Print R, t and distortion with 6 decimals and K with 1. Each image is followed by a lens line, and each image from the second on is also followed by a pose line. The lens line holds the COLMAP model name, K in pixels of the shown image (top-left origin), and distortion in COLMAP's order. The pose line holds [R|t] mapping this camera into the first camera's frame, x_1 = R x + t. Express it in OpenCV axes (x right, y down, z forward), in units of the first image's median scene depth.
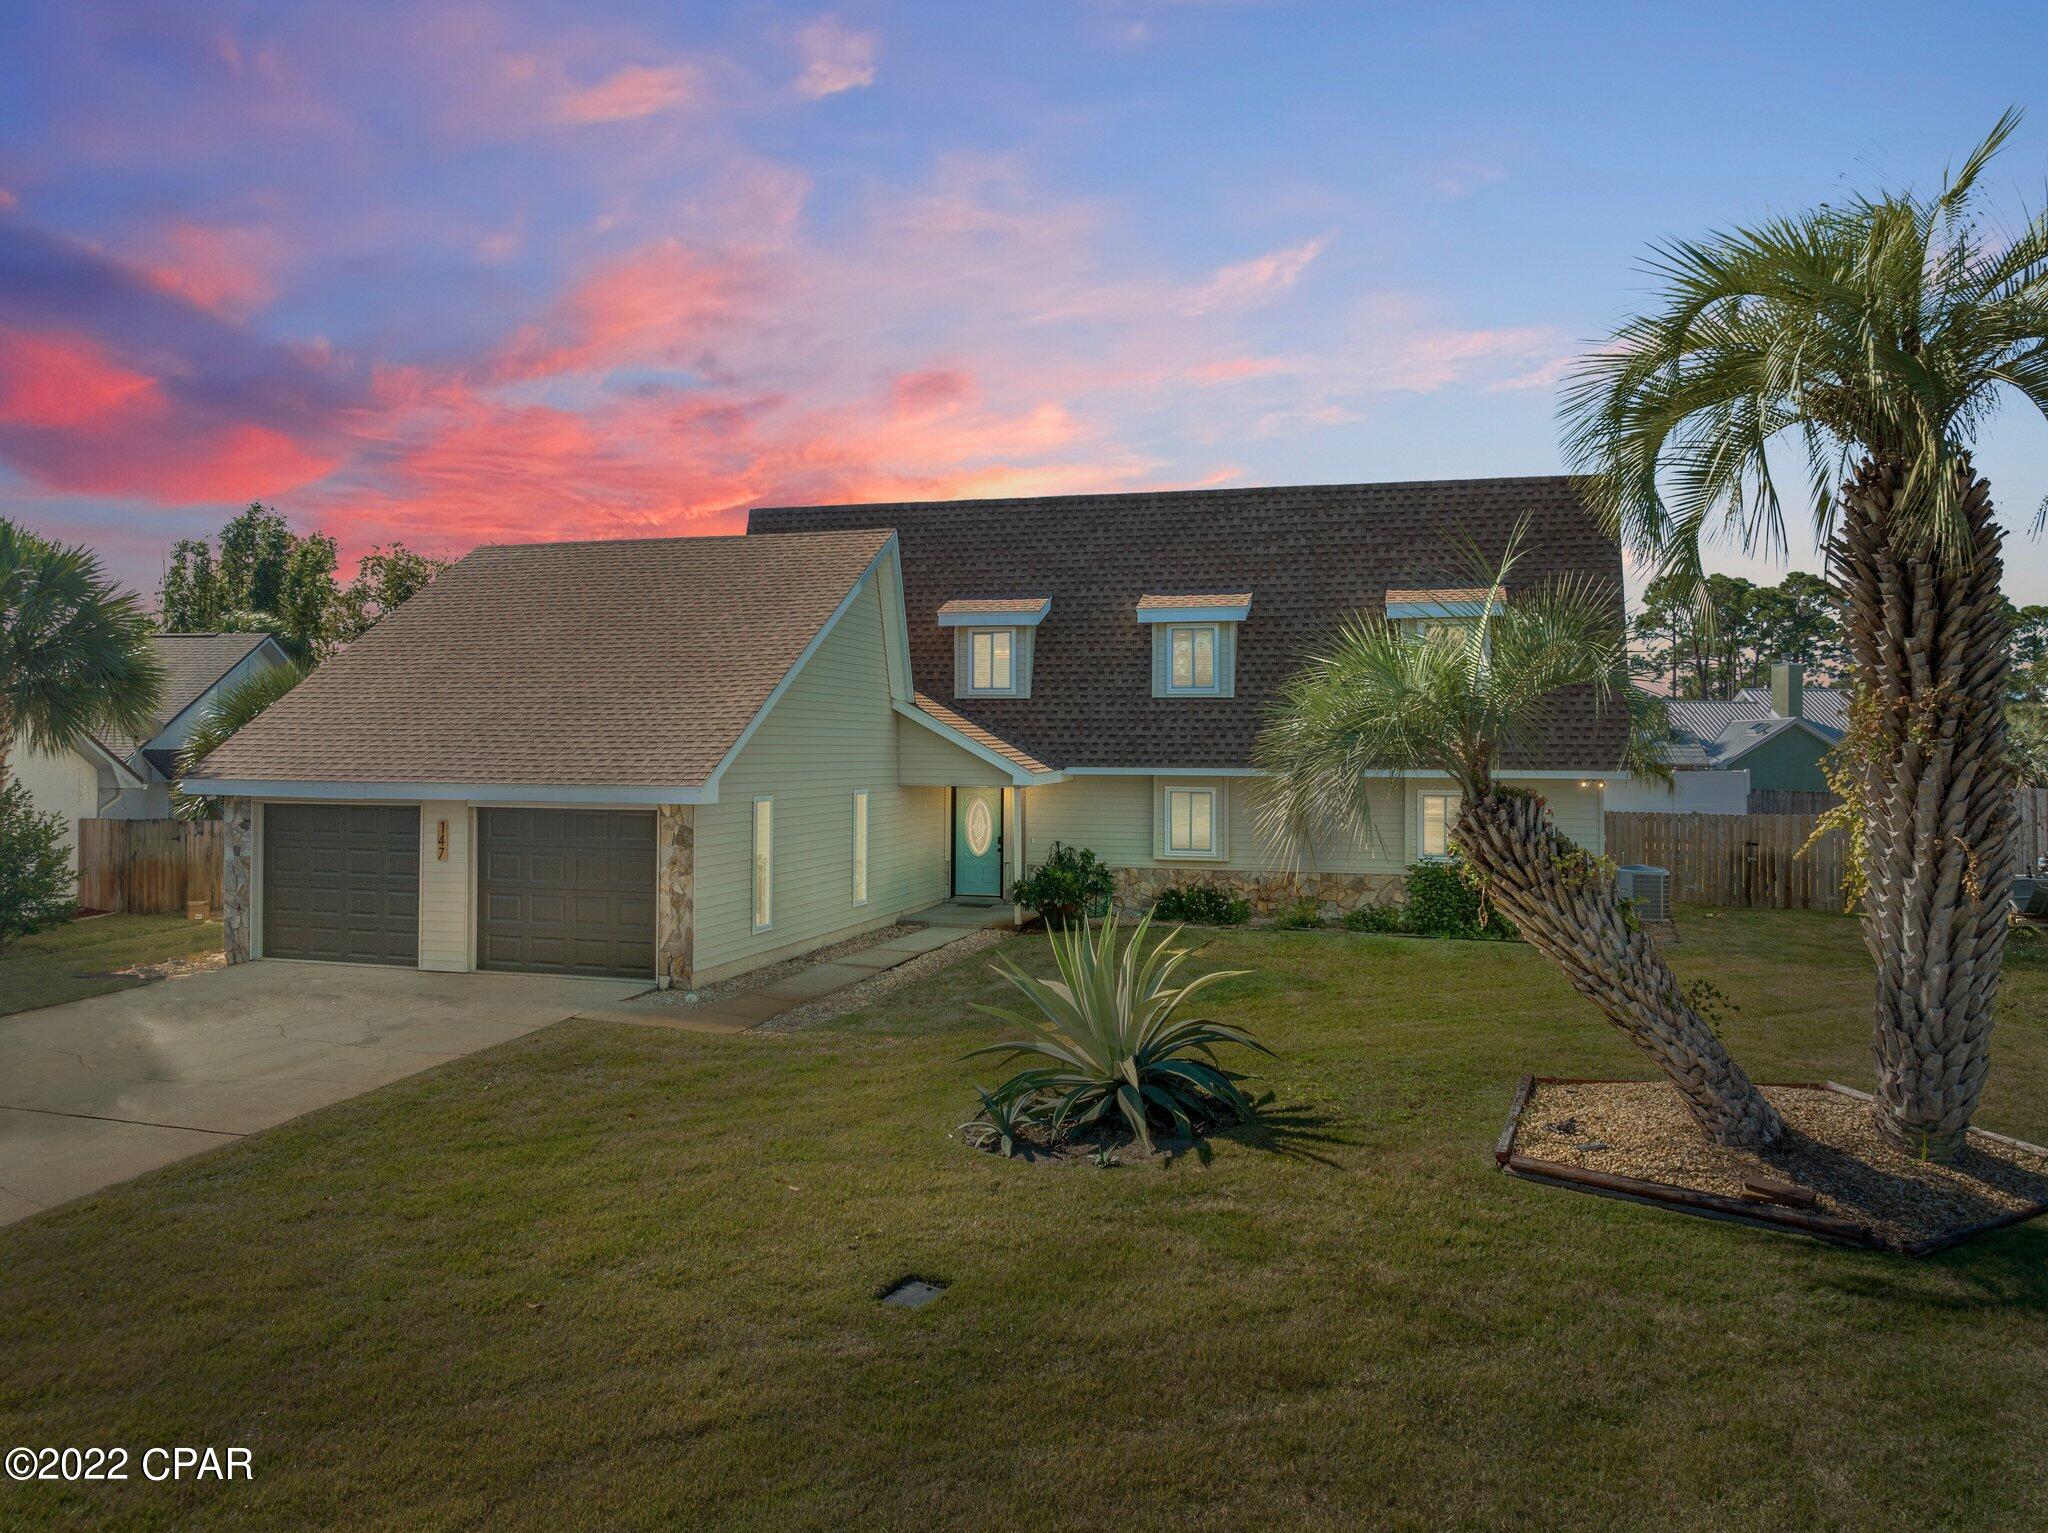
lens RADIAL K [[1418.6, 0, 969.8], [0, 1418.6, 717.6], [0, 0, 1]] dist [-0.035332, -0.004411]
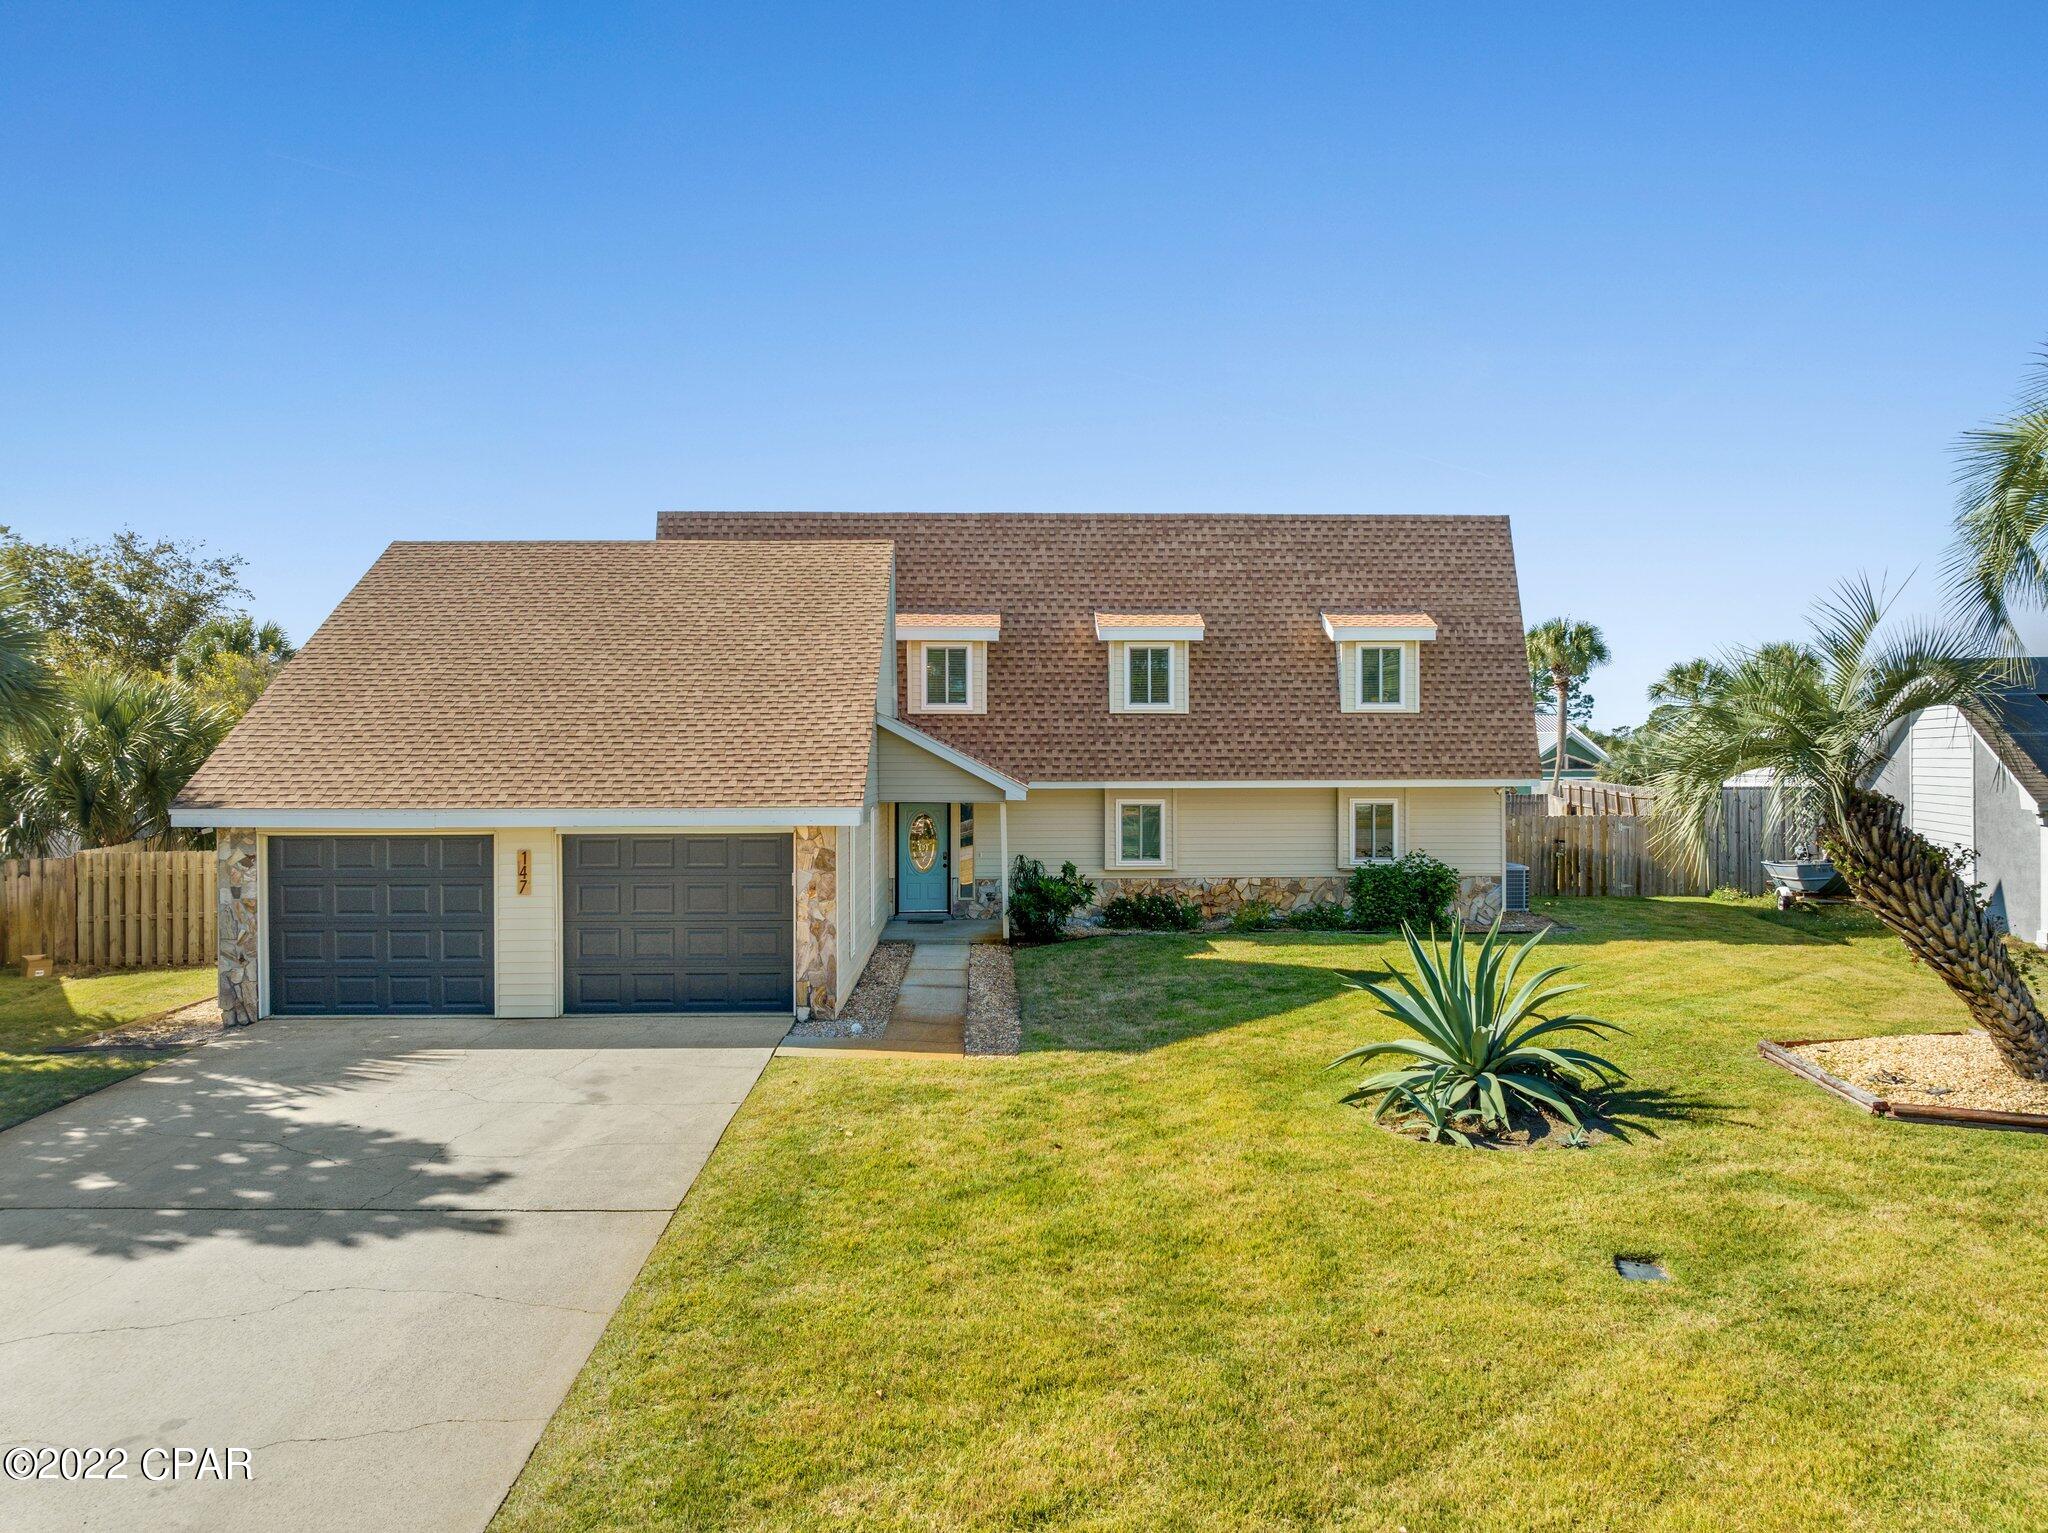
lens RADIAL K [[1418.6, 0, 966.6], [0, 1418.6, 764.1], [0, 0, 1]] dist [-0.035332, -0.004411]
pose [[0.955018, -0.008725, 0.296421, -0.279753], [0.001713, 0.999713, 0.023907, -0.002135], [-0.296544, -0.022324, 0.954758, 0.045312]]
